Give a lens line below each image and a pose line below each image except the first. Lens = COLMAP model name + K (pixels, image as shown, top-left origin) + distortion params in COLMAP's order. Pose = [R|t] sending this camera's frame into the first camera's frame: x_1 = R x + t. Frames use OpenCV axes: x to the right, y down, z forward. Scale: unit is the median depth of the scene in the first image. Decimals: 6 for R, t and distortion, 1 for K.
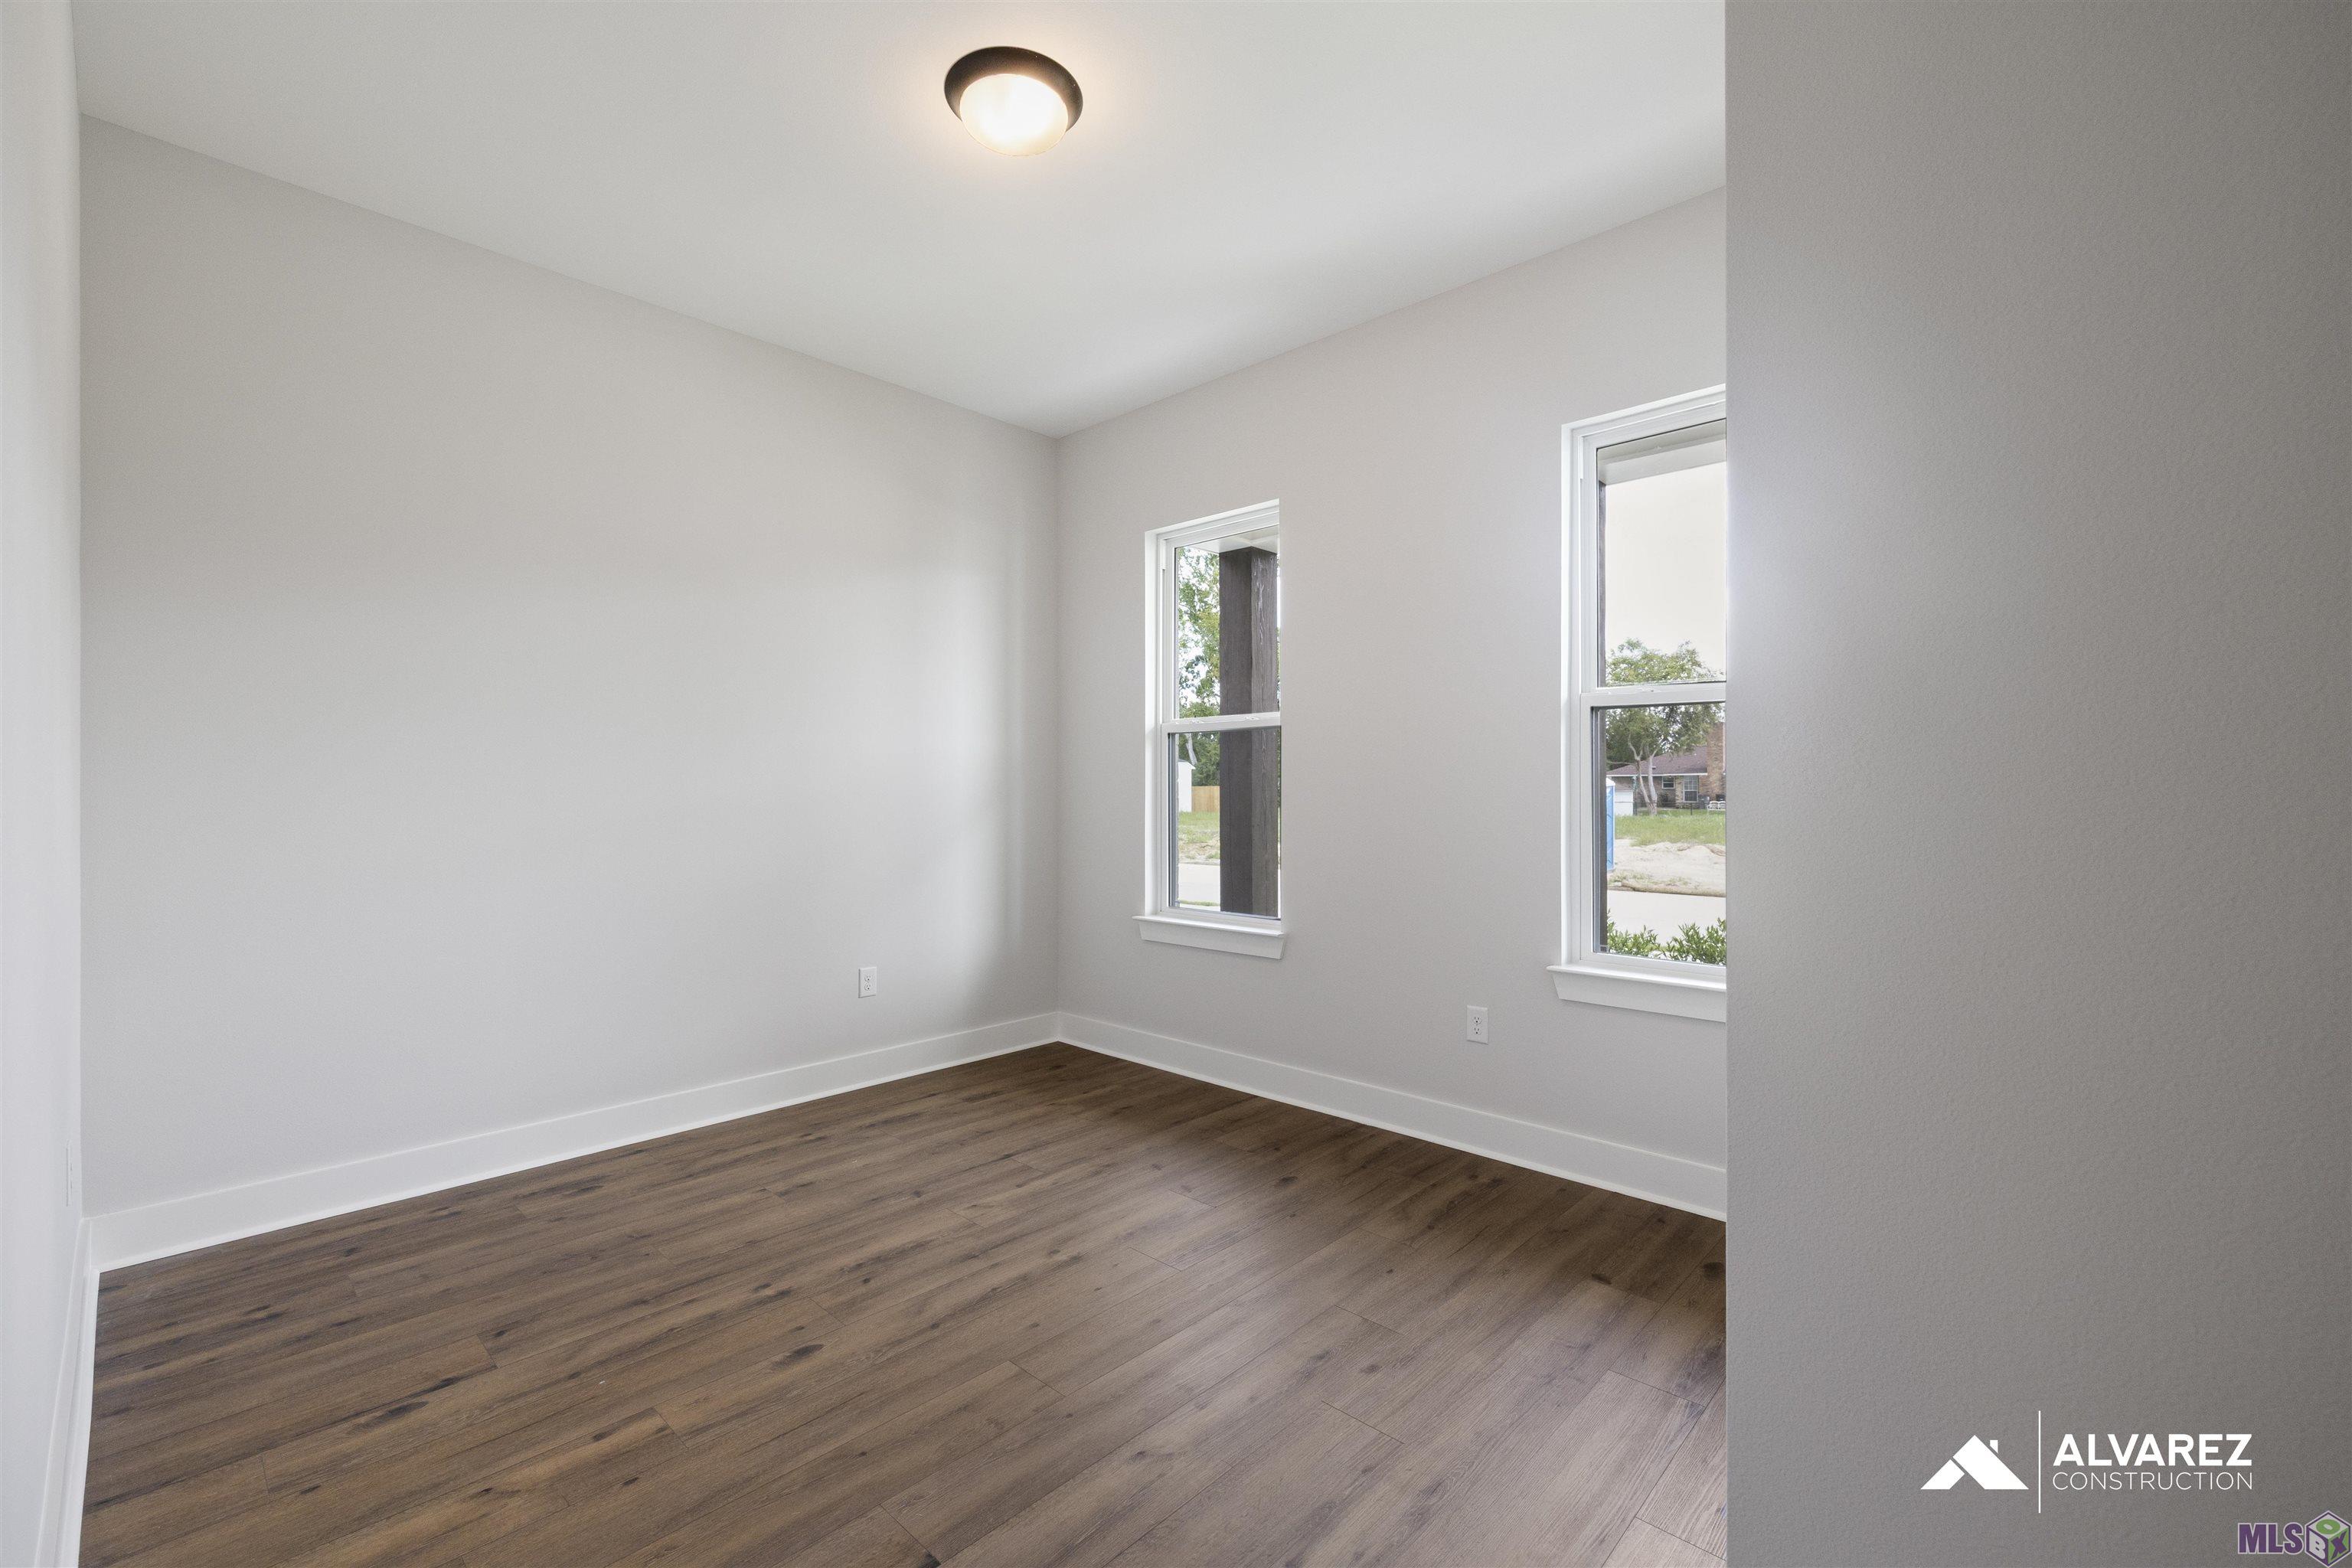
lens RADIAL K [[985.3, 0, 1176.0], [0, 985.3, 784.0], [0, 0, 1]] dist [0.000249, 0.000089]
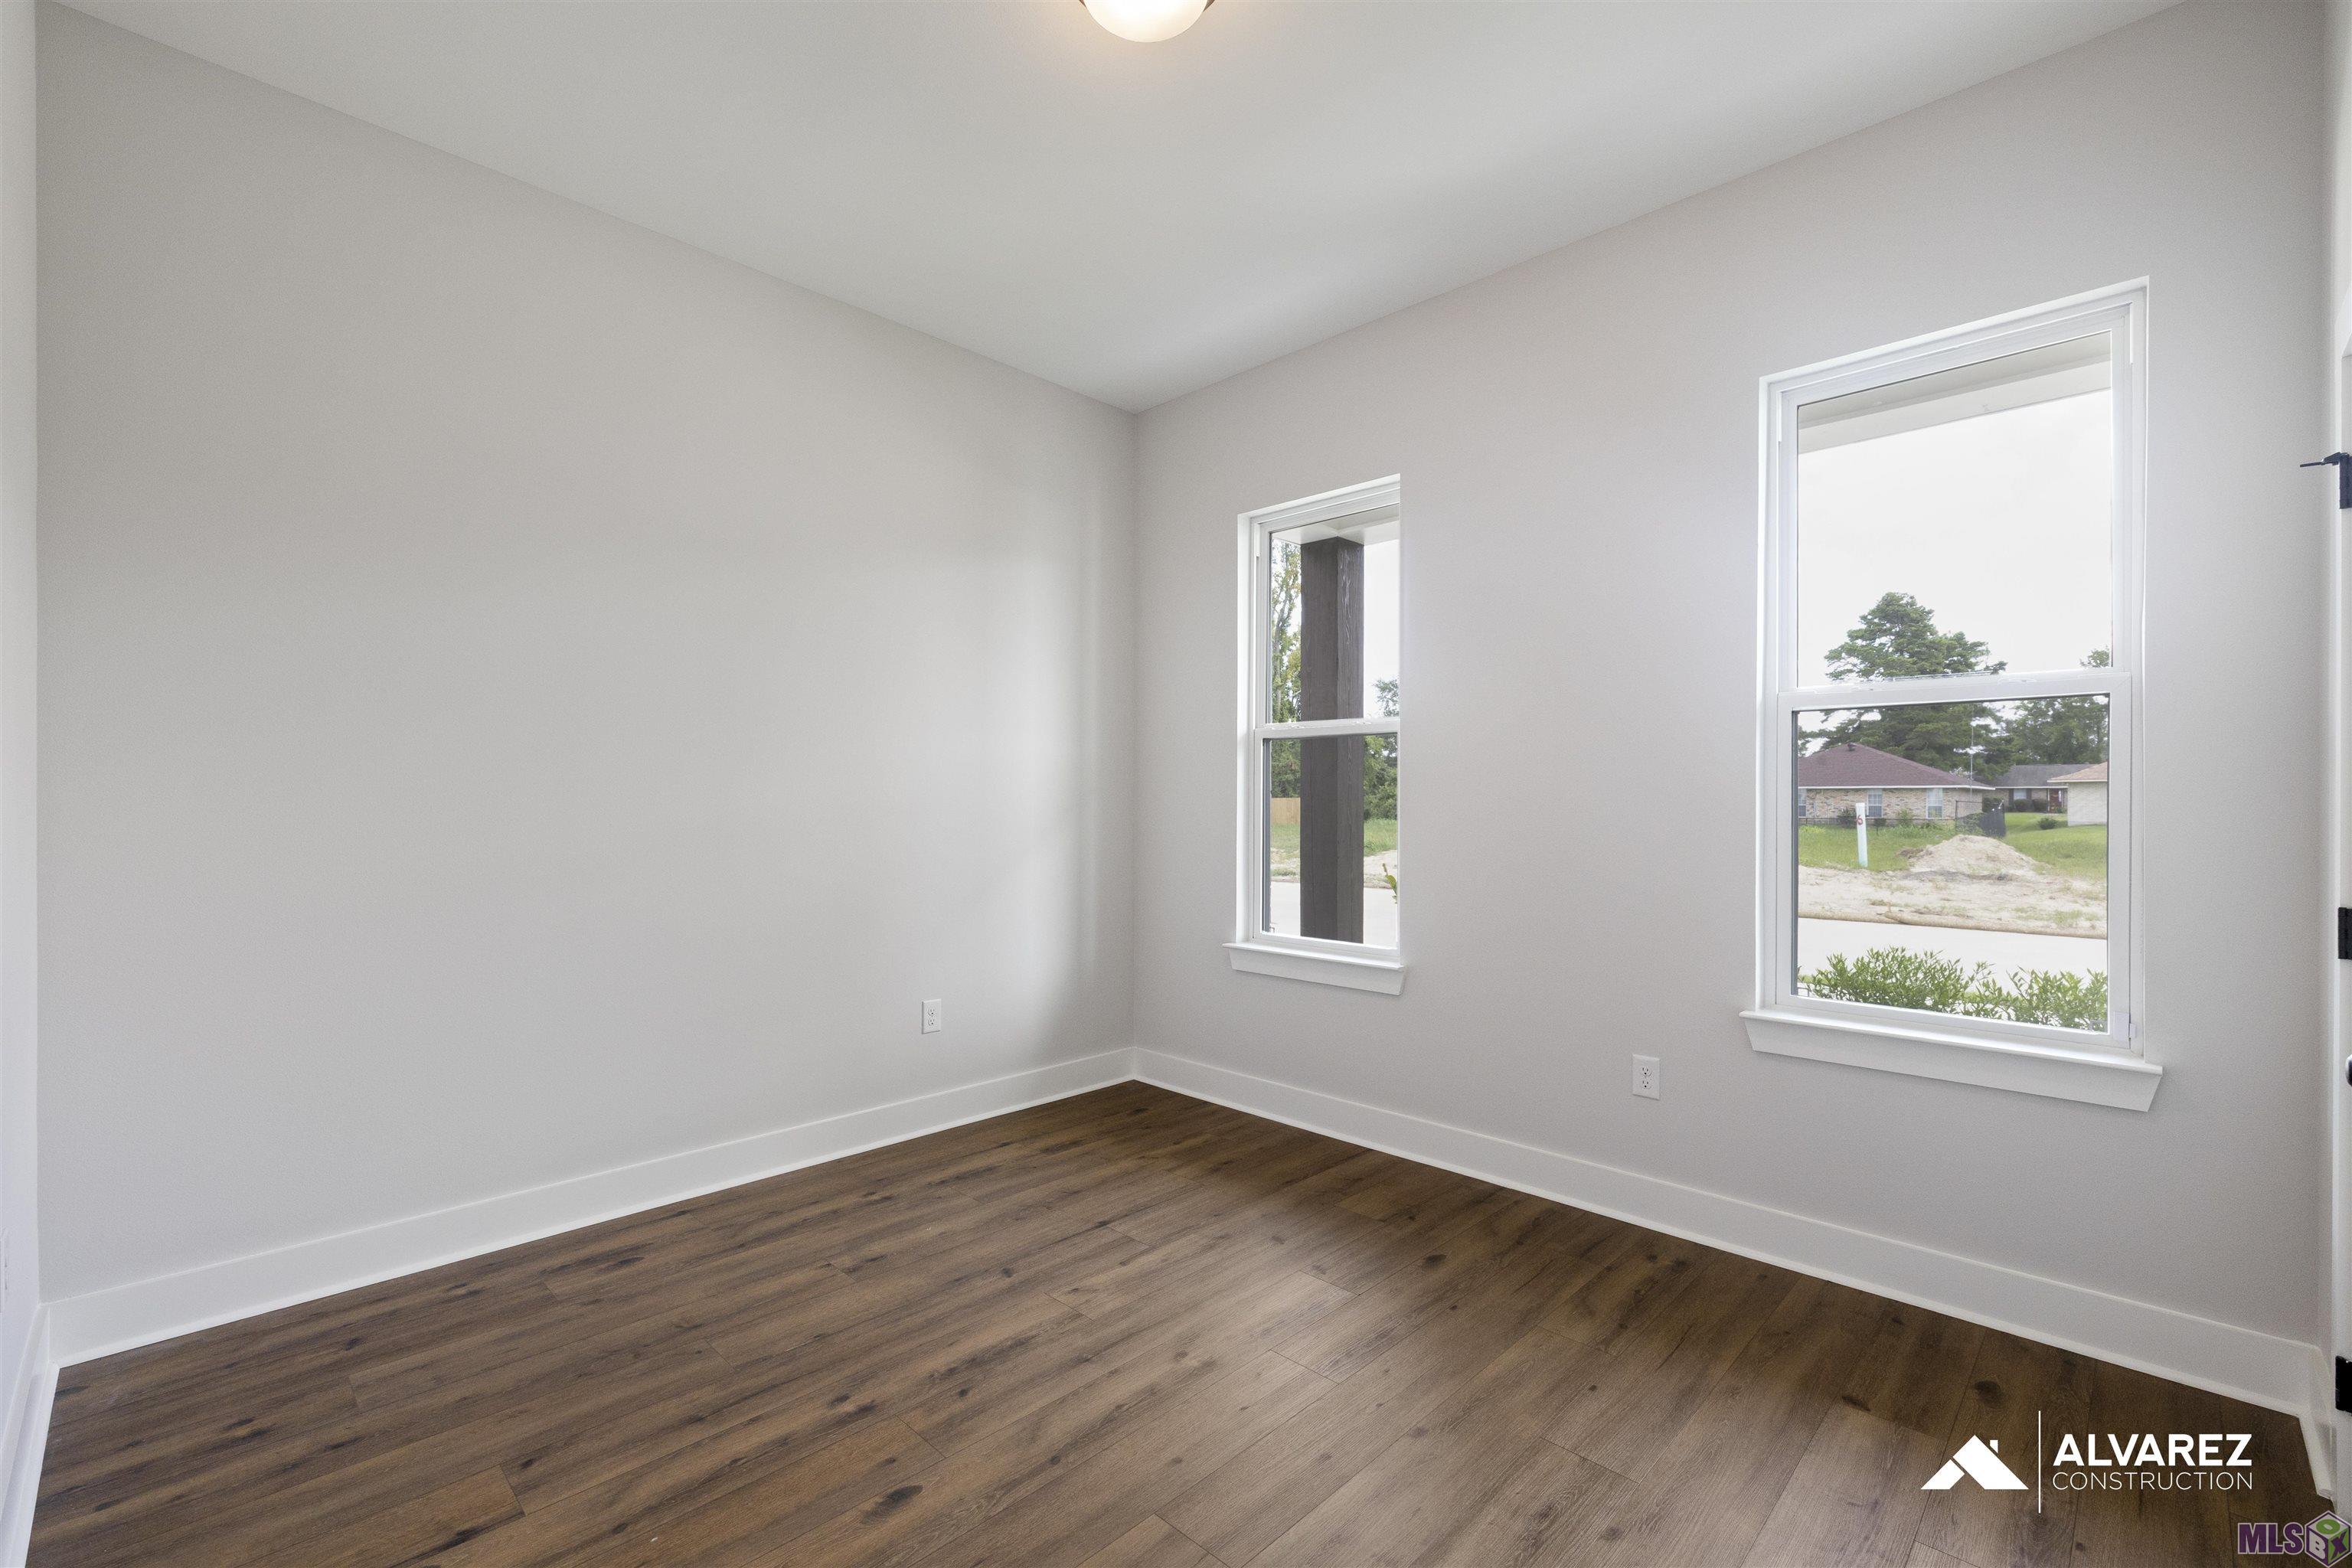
lens RADIAL K [[1002.7, 0, 1185.6], [0, 1002.7, 798.3], [0, 0, 1]] dist [0.000229, -0.000073]
pose [[0.999851, 0.004883, -0.016582, -0.099608], [-0.004836, 0.999984, 0.002899, -0.000485], [0.016595, -0.002818, 0.999858, 0.137789]]
